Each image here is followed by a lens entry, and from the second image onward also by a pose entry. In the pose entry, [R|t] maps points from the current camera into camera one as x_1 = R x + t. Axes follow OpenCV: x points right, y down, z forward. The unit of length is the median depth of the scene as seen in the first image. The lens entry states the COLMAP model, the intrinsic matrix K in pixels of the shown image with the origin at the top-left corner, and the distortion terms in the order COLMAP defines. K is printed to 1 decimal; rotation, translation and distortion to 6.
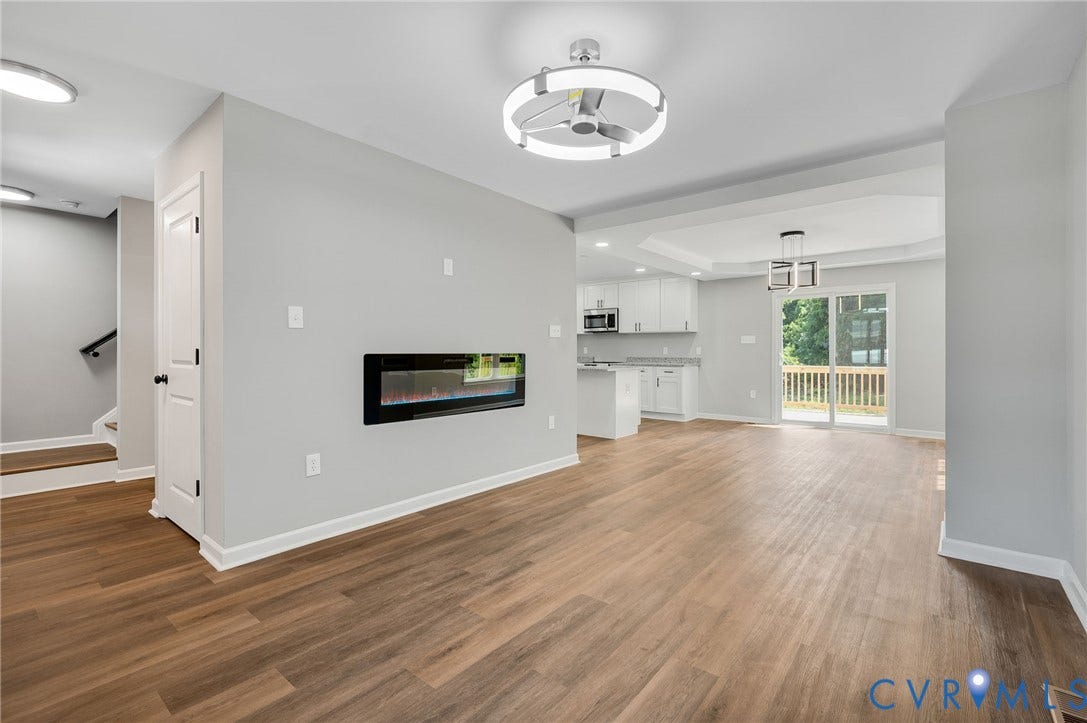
lens RADIAL K [[507.7, 0, 539.9], [0, 507.7, 357.6], [0, 0, 1]] dist [-0.003194, -0.000882]
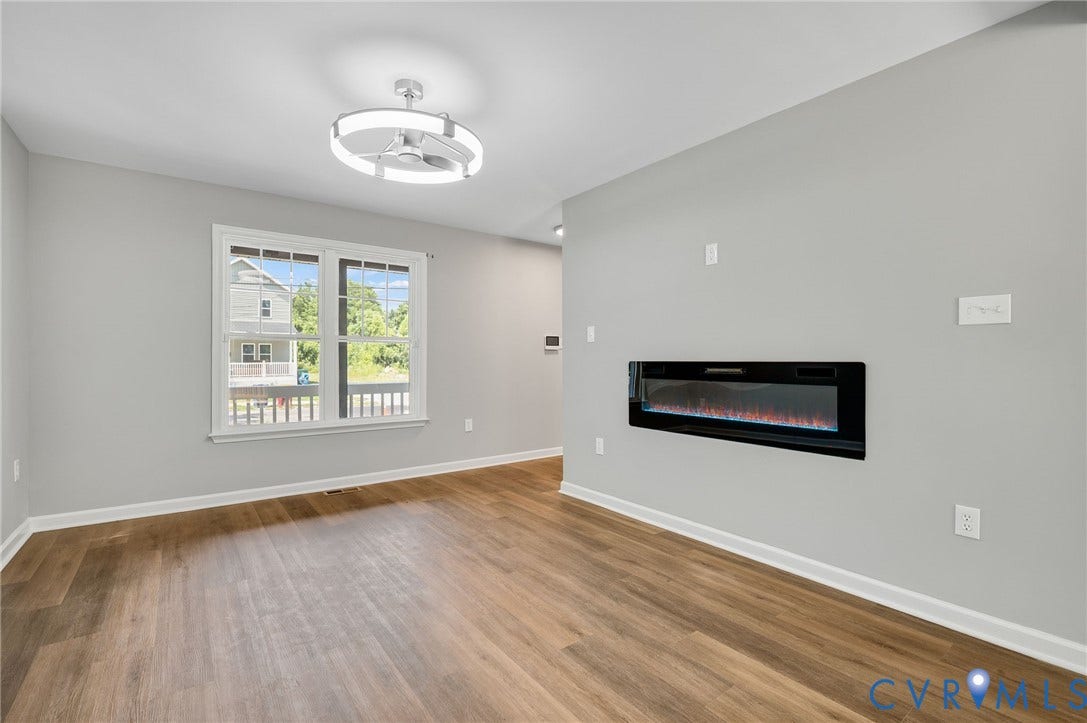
lens RADIAL K [[470.6, 0, 538.5], [0, 470.6, 362.9], [0, 0, 1]] dist [-0.004081, -0.000349]
pose [[-0.239725, 0.007297, -0.970813, 0.779077], [-0.008940, 0.999913, 0.009723, -0.013464], [0.970800, 0.011010, -0.239639, 1.155843]]
